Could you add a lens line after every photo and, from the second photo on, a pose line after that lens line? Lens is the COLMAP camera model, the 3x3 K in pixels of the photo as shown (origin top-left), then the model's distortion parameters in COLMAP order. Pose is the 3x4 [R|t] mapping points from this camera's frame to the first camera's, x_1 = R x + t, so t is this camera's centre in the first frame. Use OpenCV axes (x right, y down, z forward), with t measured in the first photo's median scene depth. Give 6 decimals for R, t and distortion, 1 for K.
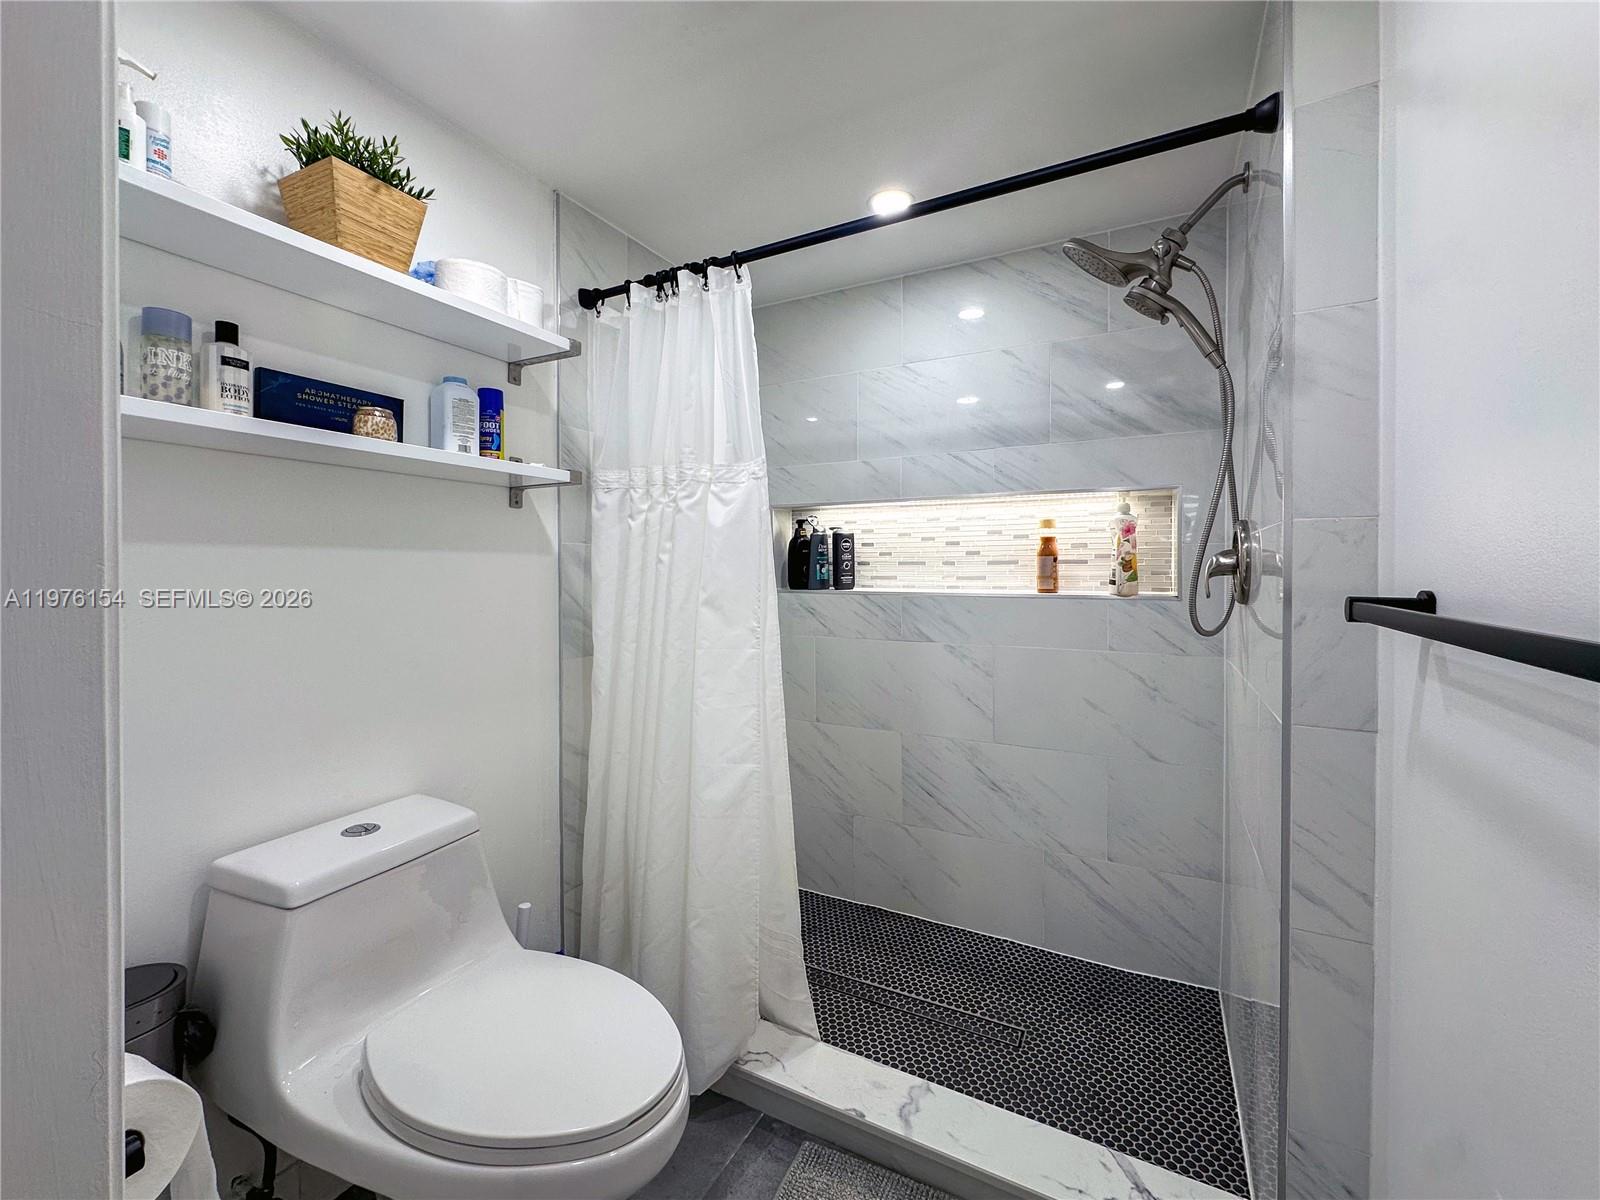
lens RADIAL K [[632.2, 0, 800.0], [0, 632.2, 600.0], [0, 0, 1]] dist [-0.000374, -0.000061]
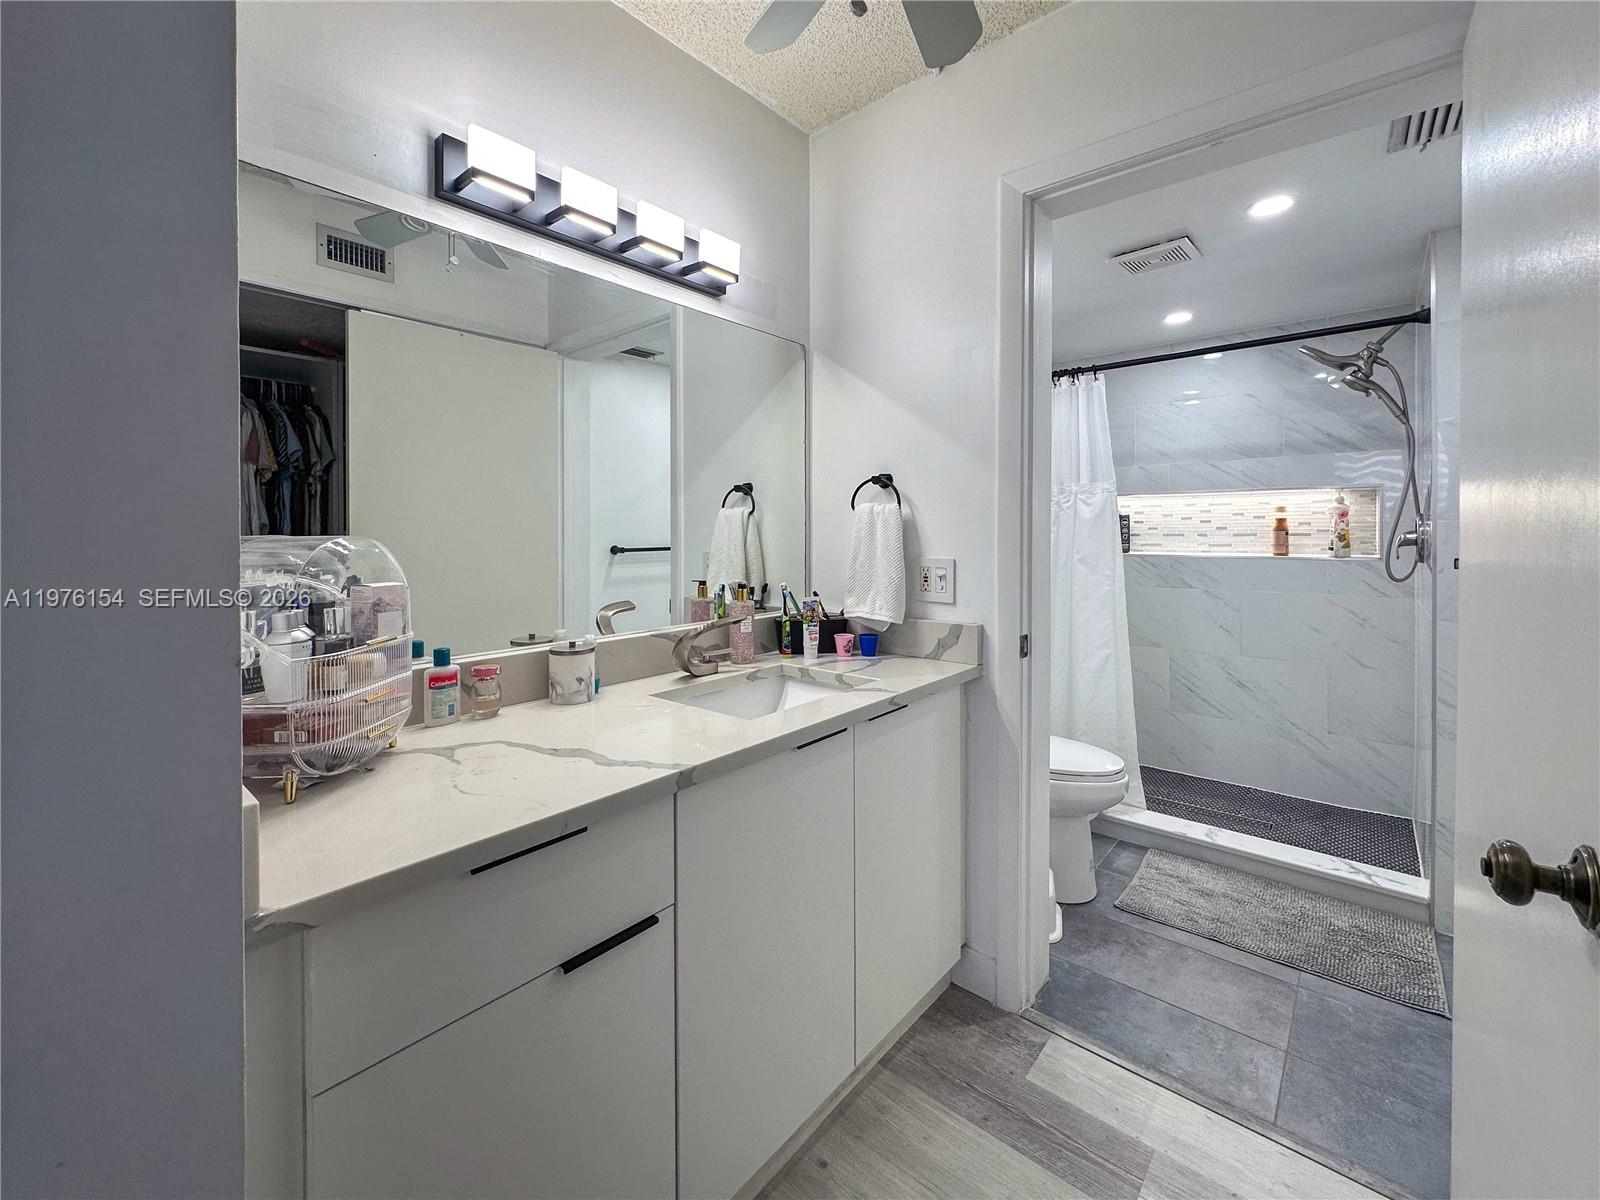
lens RADIAL K [[661.5, 0, 806.5], [0, 661.5, 553.6], [0, 0, 1]] dist [-0.001002, -0.000212]
pose [[0.981471, 0.002708, -0.191592, -0.429621], [-0.004936, 0.999926, -0.011154, 0.007261], [0.191547, 0.011893, 0.981411, -0.783581]]
